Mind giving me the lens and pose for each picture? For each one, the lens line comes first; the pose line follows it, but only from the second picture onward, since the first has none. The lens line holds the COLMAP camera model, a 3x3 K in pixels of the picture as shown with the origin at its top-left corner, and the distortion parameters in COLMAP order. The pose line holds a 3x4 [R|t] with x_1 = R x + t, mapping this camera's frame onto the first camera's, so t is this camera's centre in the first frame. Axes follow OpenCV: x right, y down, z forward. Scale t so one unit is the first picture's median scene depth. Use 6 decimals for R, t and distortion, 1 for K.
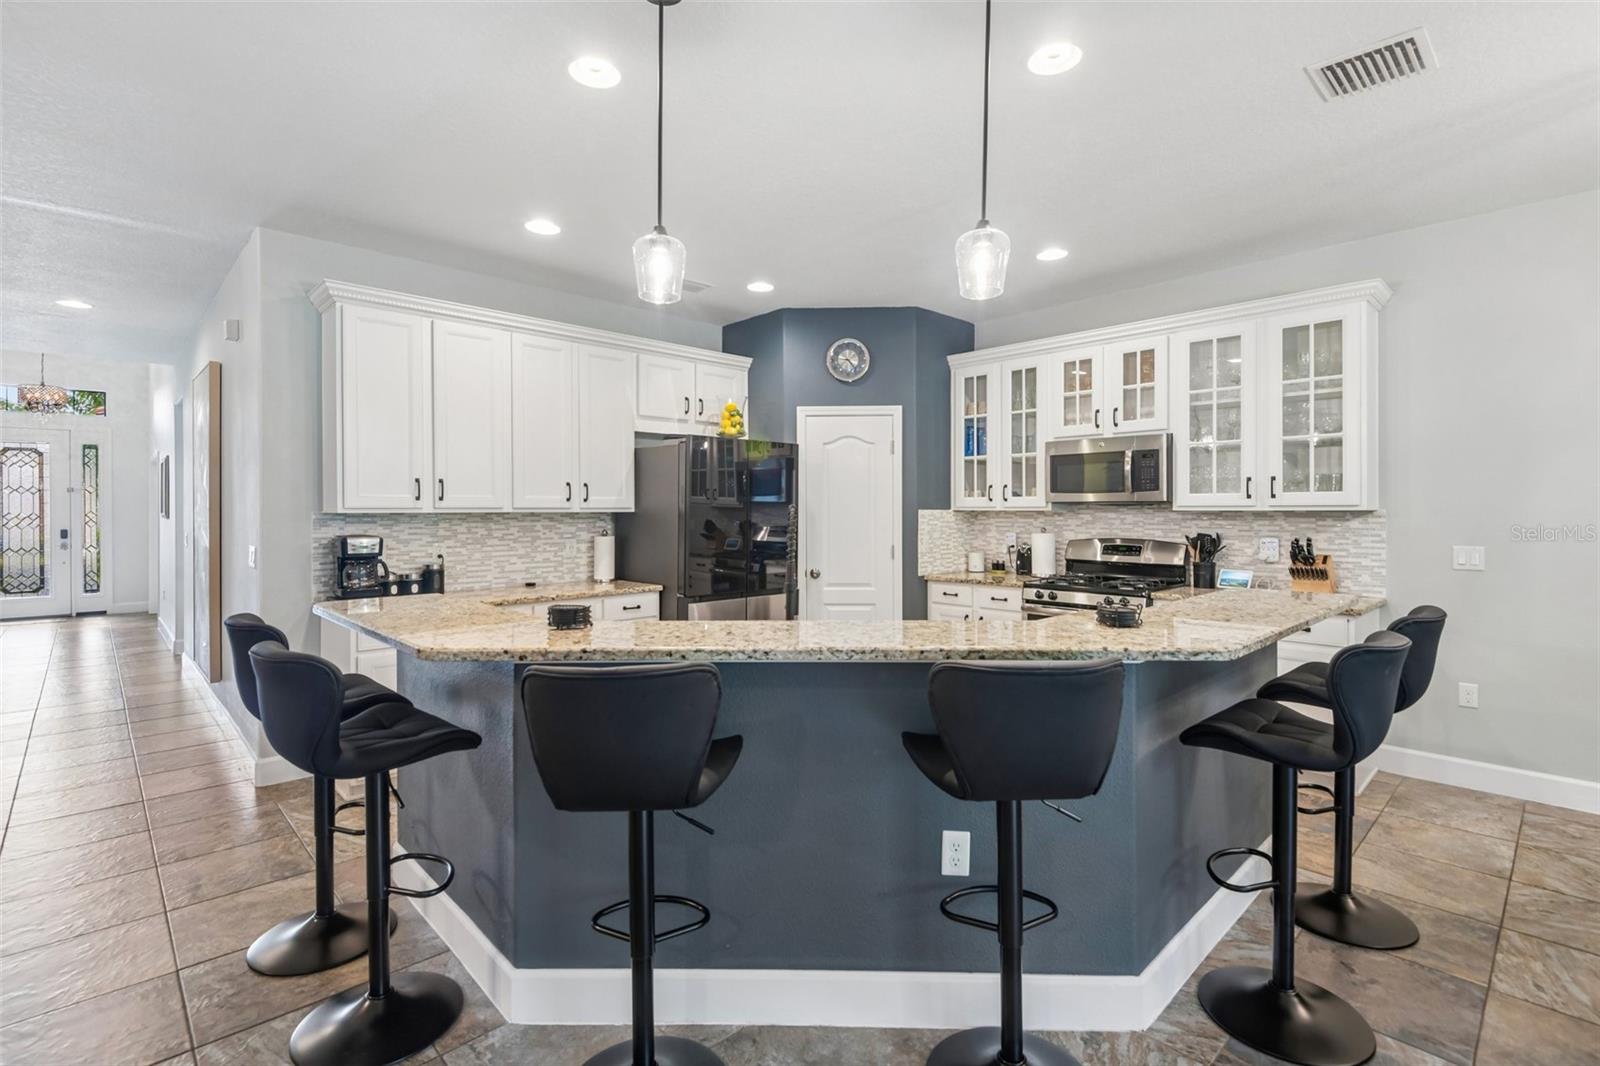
lens RADIAL K [[746.8, 0, 797.5], [0, 746.8, 504.3], [0, 0, 1]] dist [0.015920, -0.000988]
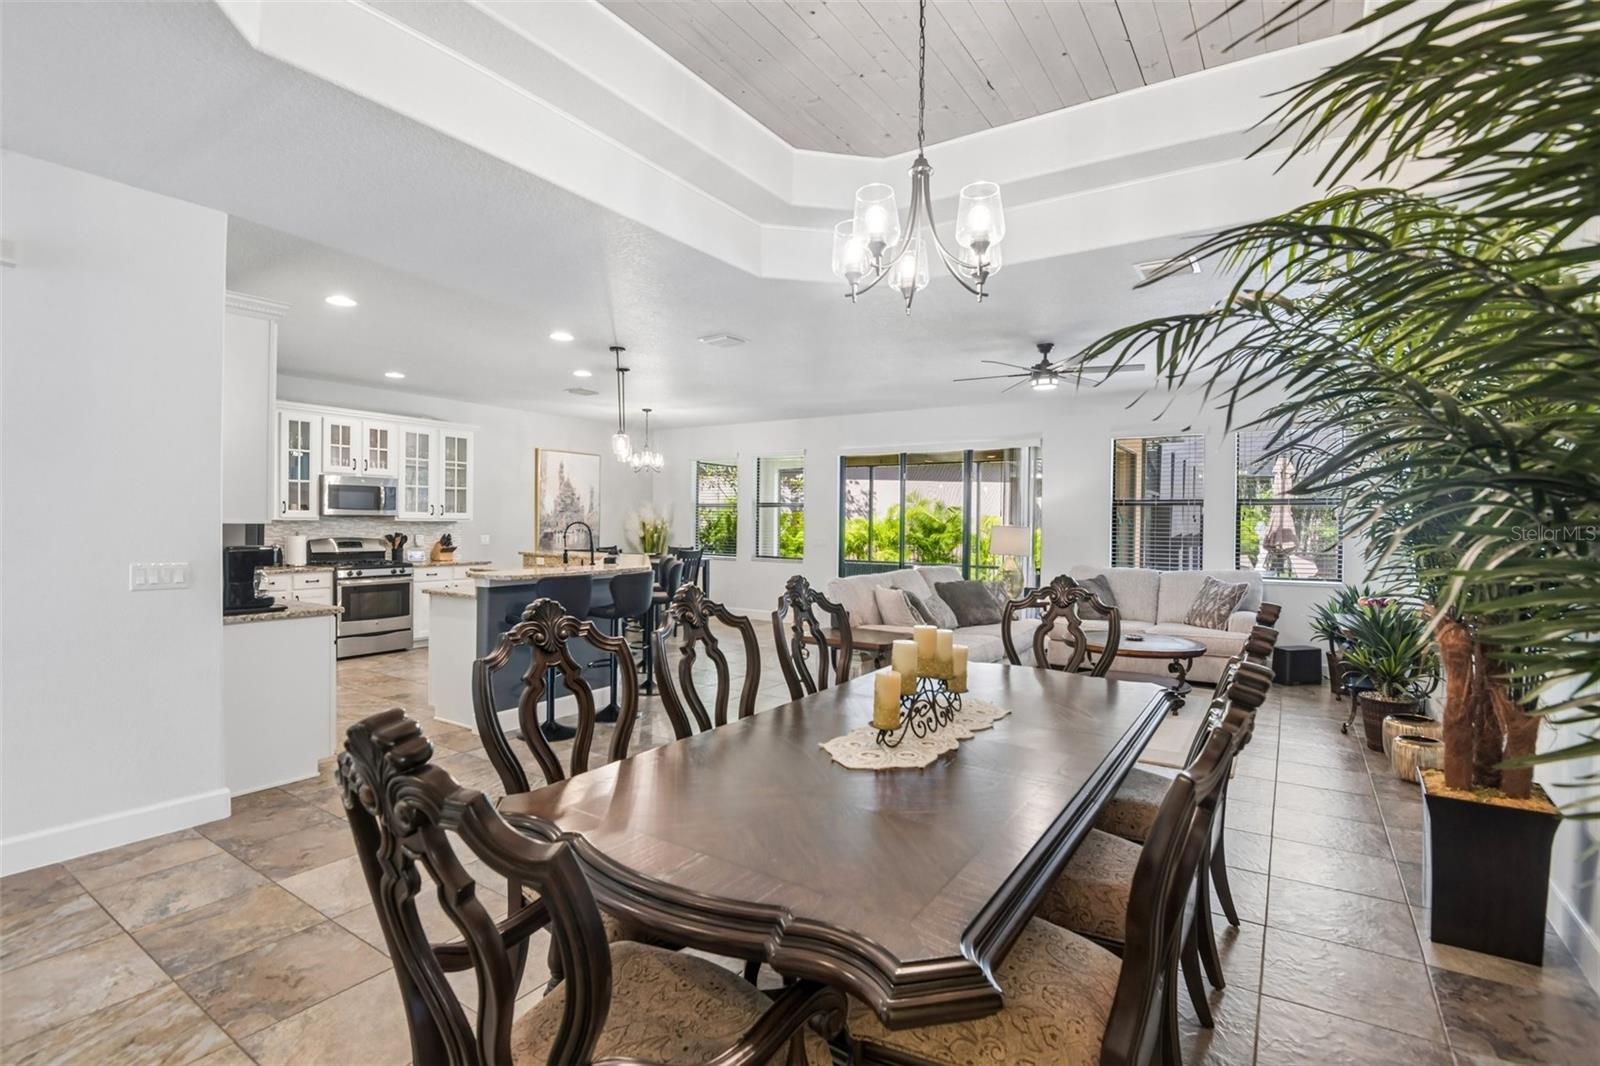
lens RADIAL K [[740.0, 0, 800.0], [0, 740.0, 533.0], [0, 0, 1]] dist [-0.000424, -0.014745]
pose [[-0.223291, -0.014311, 0.974647, -1.365921], [-0.016284, 0.999807, 0.010950, 0.001785], [-0.974616, -0.013426, -0.223481, 0.400170]]
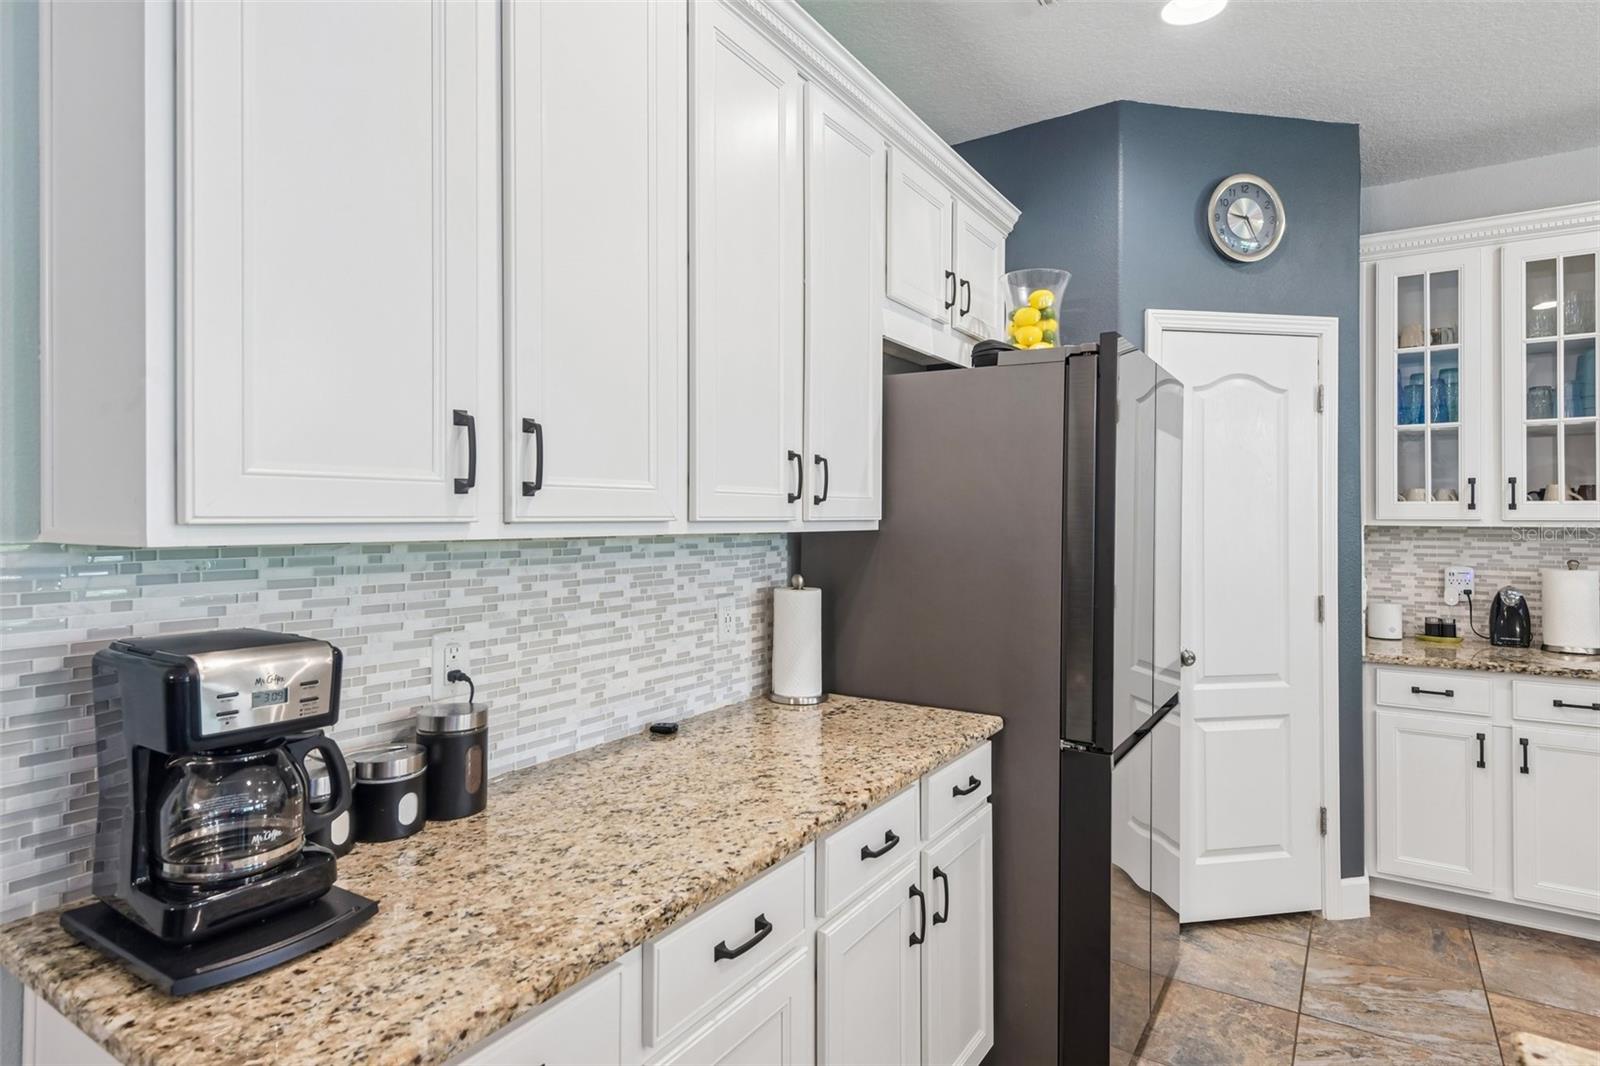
lens RADIAL K [[868.9, 0, 794.7], [0, 868.9, 506.2], [0, 0, 1]] dist [0.004643, -0.000308]
pose [[0.973994, 0.008537, 0.226414, -0.379350], [-0.007976, 0.999962, -0.003394, -0.000553], [-0.226434, 0.001500, 0.974025, 0.556960]]
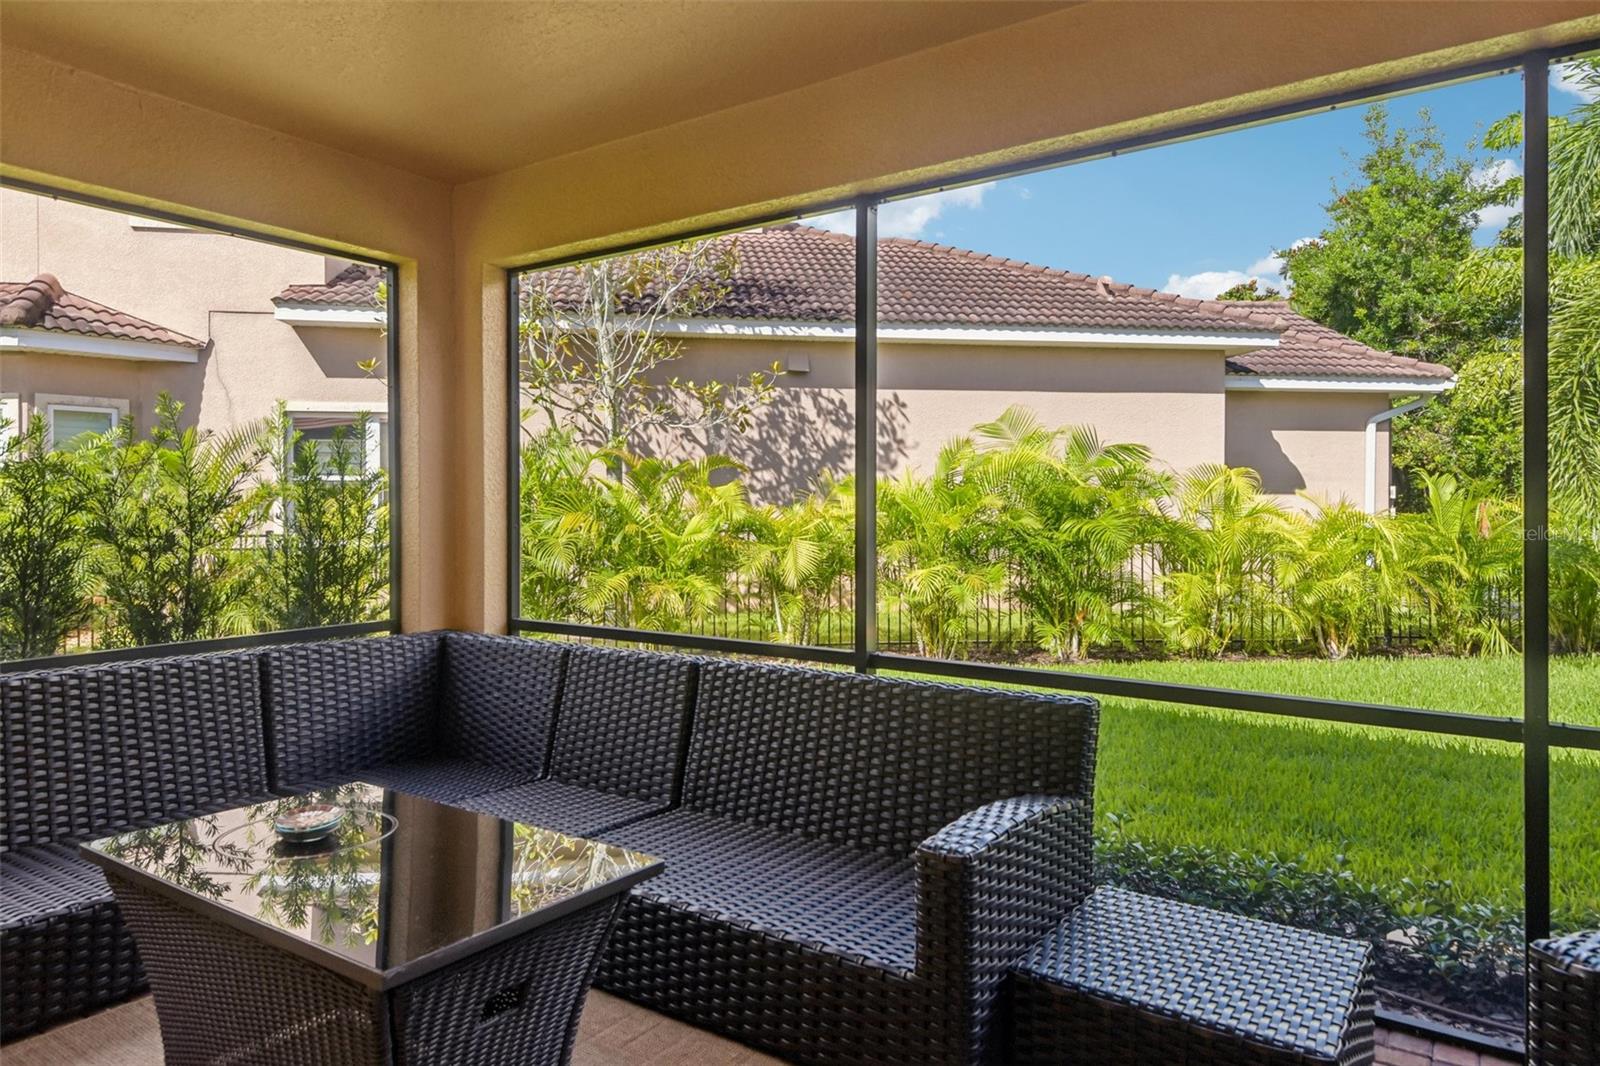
lens RADIAL K [[971.7, 0, 800.0], [0, 971.7, 533.0], [0, 0, 1]] dist [0.015193, -0.002222]
pose [[-0.210162, -0.020347, 0.977455, 0.554142], [-0.003526, 0.999793, 0.020054, 0.027227], [-0.977660, 0.000768, -0.210190, -0.272047]]
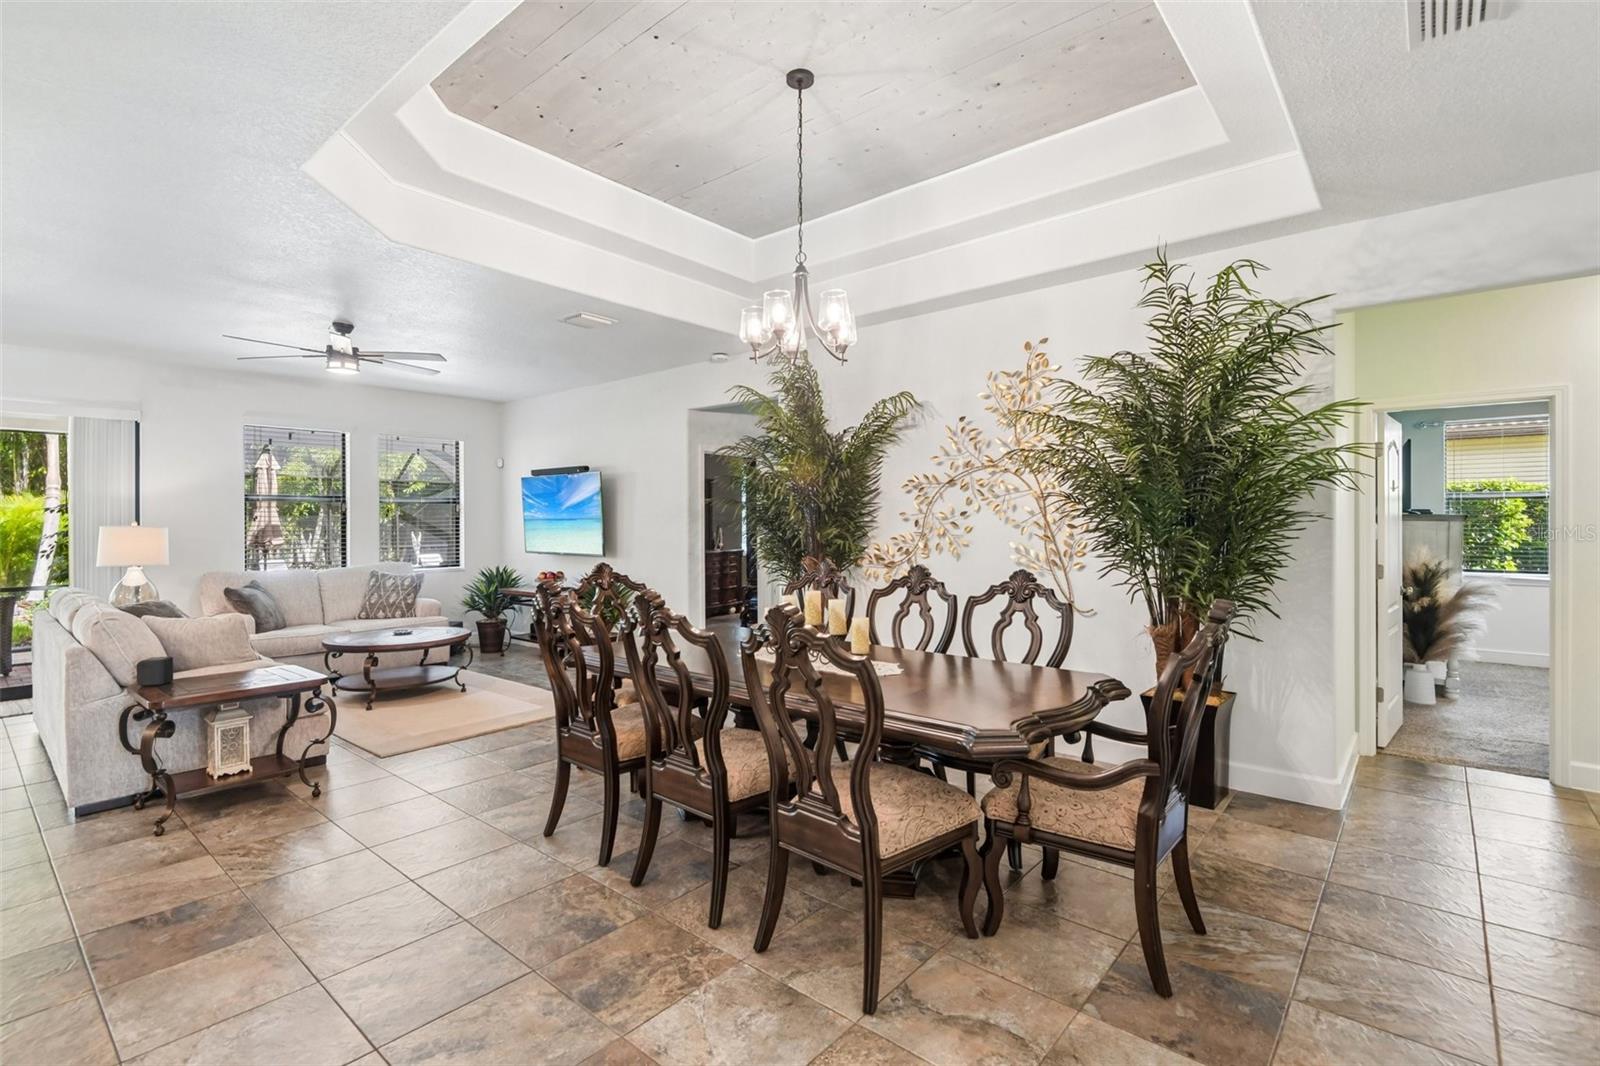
lens RADIAL K [[736.5, 0, 802.7], [0, 736.5, 523.7], [0, 0, 1]] dist [0.013559, -0.014778]
pose [[-0.993489, 0.009187, -0.113560, -0.832755], [0.009398, 0.999955, -0.001326, 0.003654], [0.113543, -0.002385, -0.993530, 0.904727]]
